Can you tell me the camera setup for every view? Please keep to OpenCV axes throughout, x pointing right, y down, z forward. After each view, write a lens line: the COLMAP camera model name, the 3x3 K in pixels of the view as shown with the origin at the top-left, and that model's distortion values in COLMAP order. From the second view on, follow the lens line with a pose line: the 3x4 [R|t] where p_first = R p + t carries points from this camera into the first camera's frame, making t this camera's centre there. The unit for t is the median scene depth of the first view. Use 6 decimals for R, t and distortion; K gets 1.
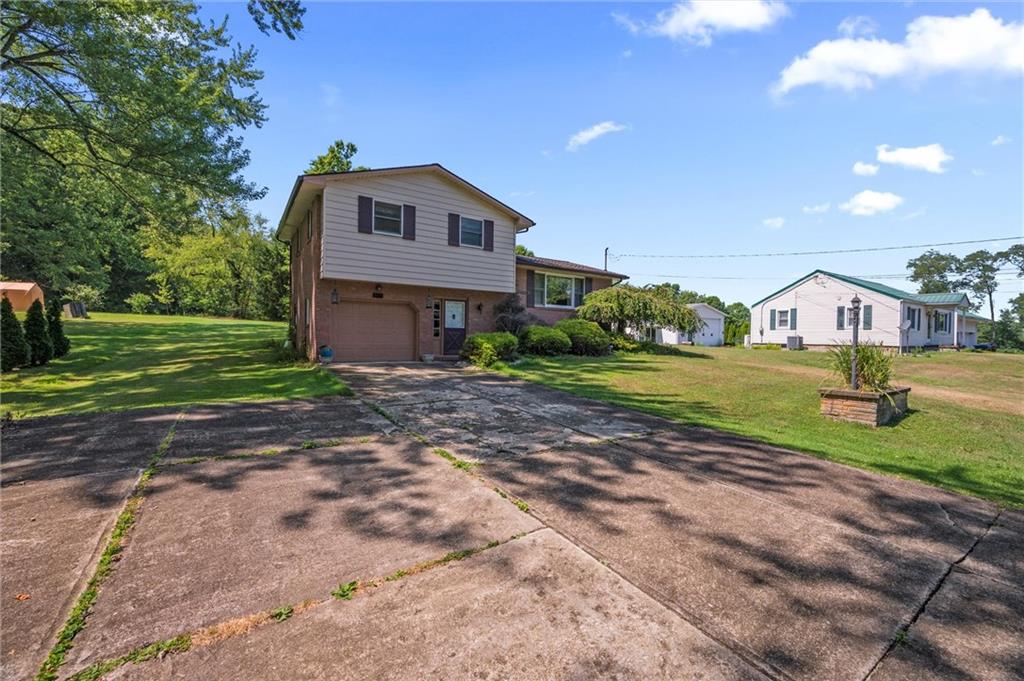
lens RADIAL K [[412.3, 0, 512.0], [0, 412.3, 340.5], [0, 0, 1]] dist [-0.001372, 0.000183]
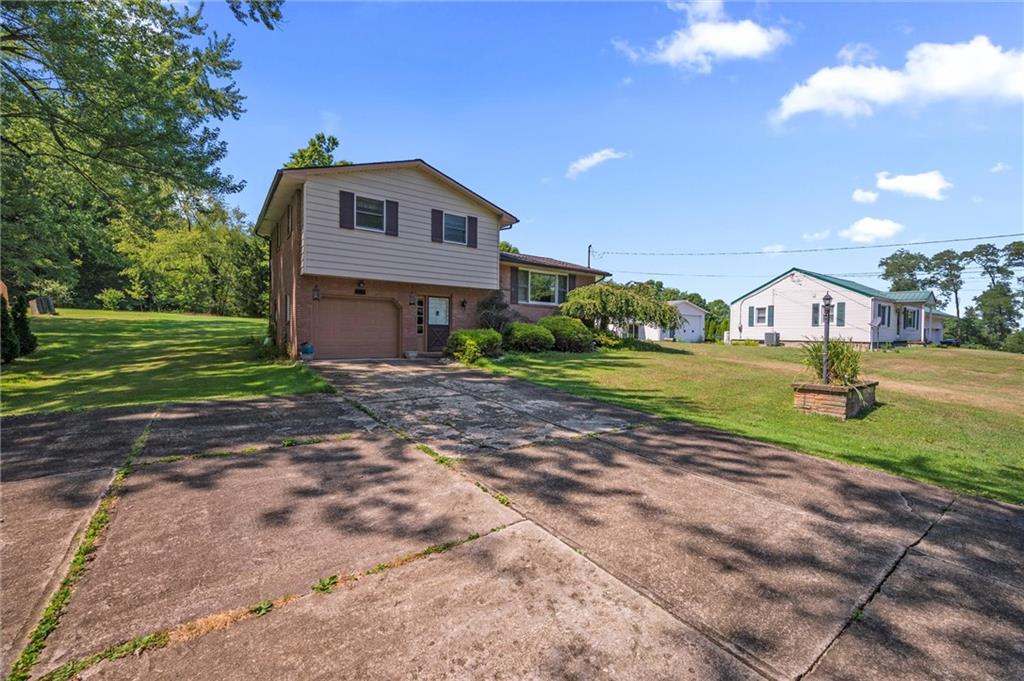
lens RADIAL K [[412.3, 0, 512.0], [0, 412.3, 340.5], [0, 0, 1]] dist [-0.001372, 0.000183]
pose [[0.999345, -0.001642, 0.036146, 0.003378], [0.001354, 0.999967, 0.007989, 0.000240], [-0.036158, -0.007935, 0.999315, -0.004273]]
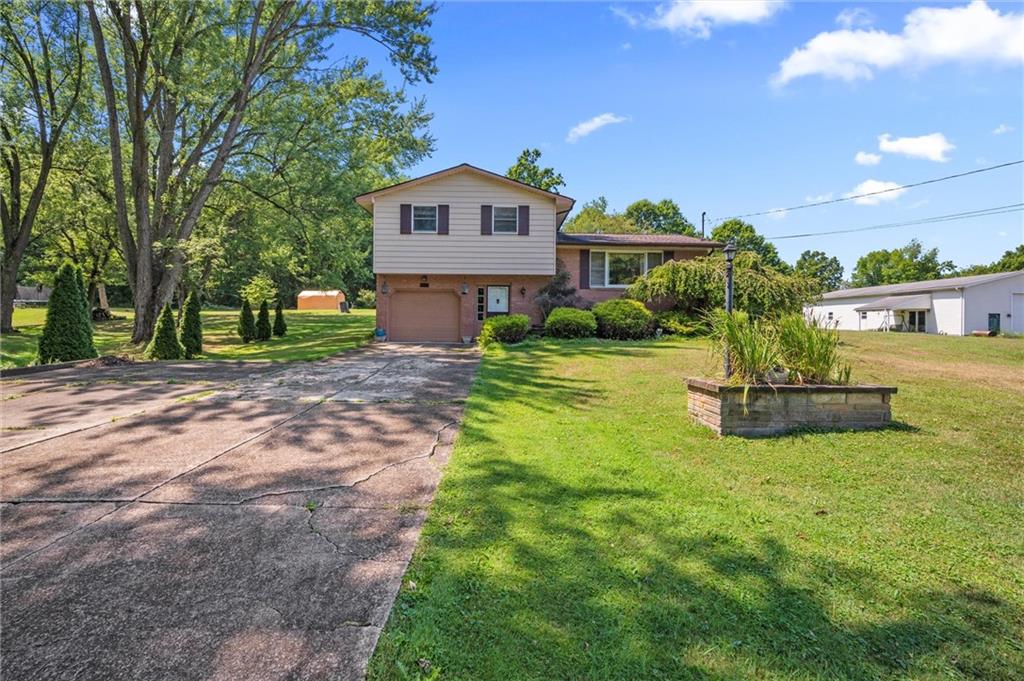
lens RADIAL K [[419.1, 0, 513.1], [0, 419.1, 320.7], [0, 0, 1]] dist [-0.000915, -0.000094]
pose [[0.846229, -0.011810, -0.532688, 0.522492], [-0.002498, 0.999655, -0.026131, 0.022500], [0.532813, 0.023443, 0.845908, 0.127574]]
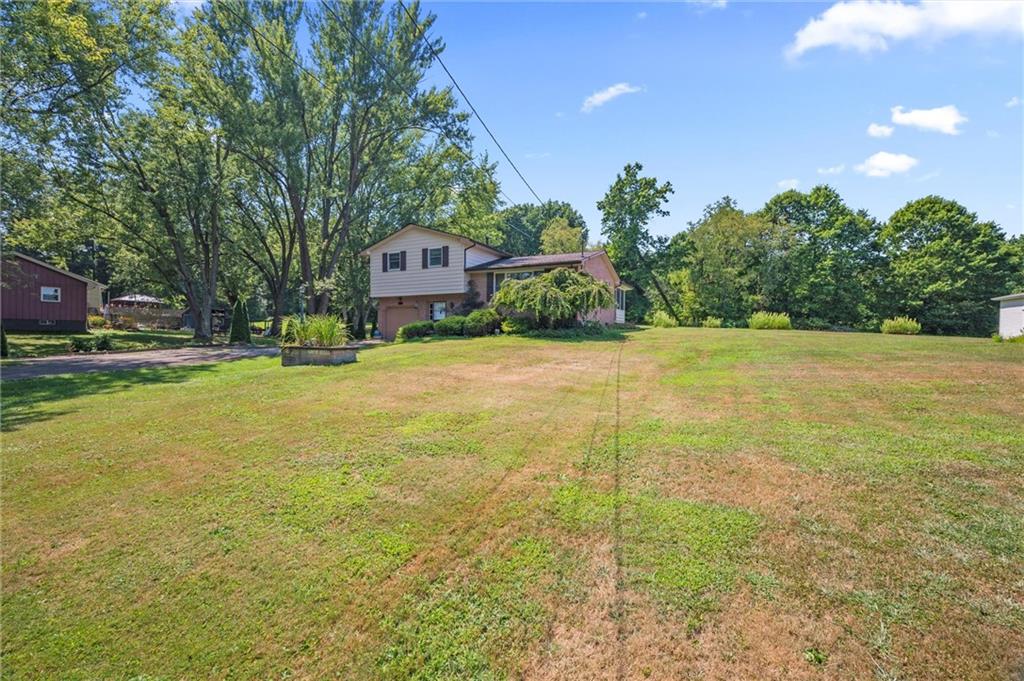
lens RADIAL K [[412.3, 0, 512.0], [0, 412.3, 340.5], [0, 0, 1]] dist [-0.001372, 0.000183]
pose [[0.489385, 0.001165, -0.872067, 1.504119], [-0.010502, 0.999934, -0.004558, 0.057915], [0.872004, 0.011389, 0.489365, 0.540976]]
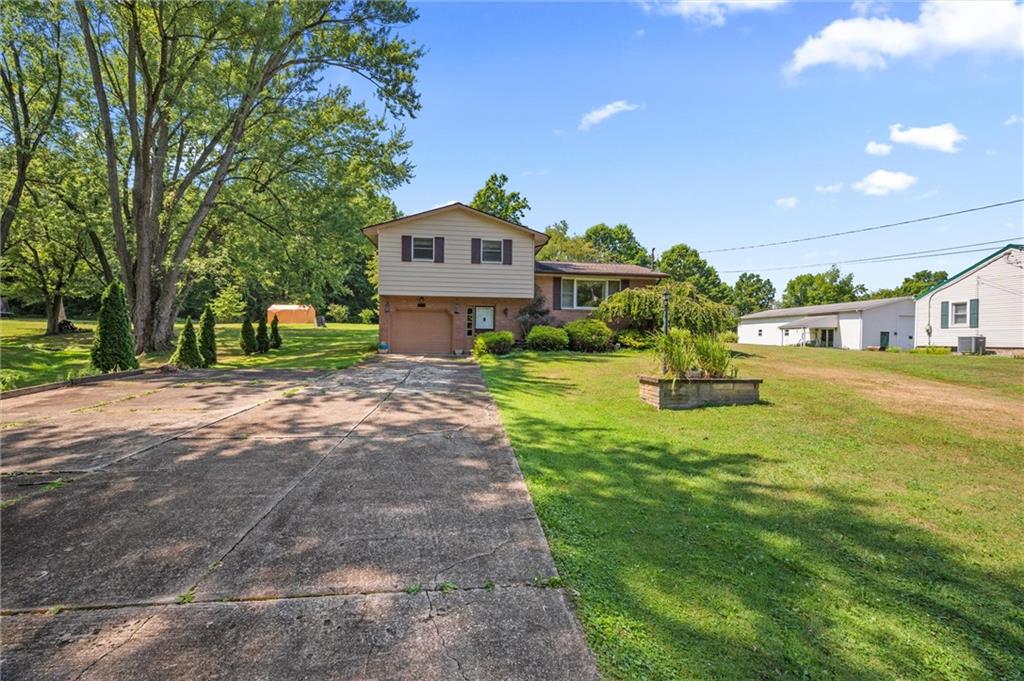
lens RADIAL K [[412.3, 0, 512.0], [0, 412.3, 340.5], [0, 0, 1]] dist [-0.001372, 0.000183]
pose [[0.893097, -0.000865, -0.449863, 0.556887], [-0.005726, 0.999895, -0.013290, 0.024180], [0.449827, 0.014445, 0.892999, -0.083136]]
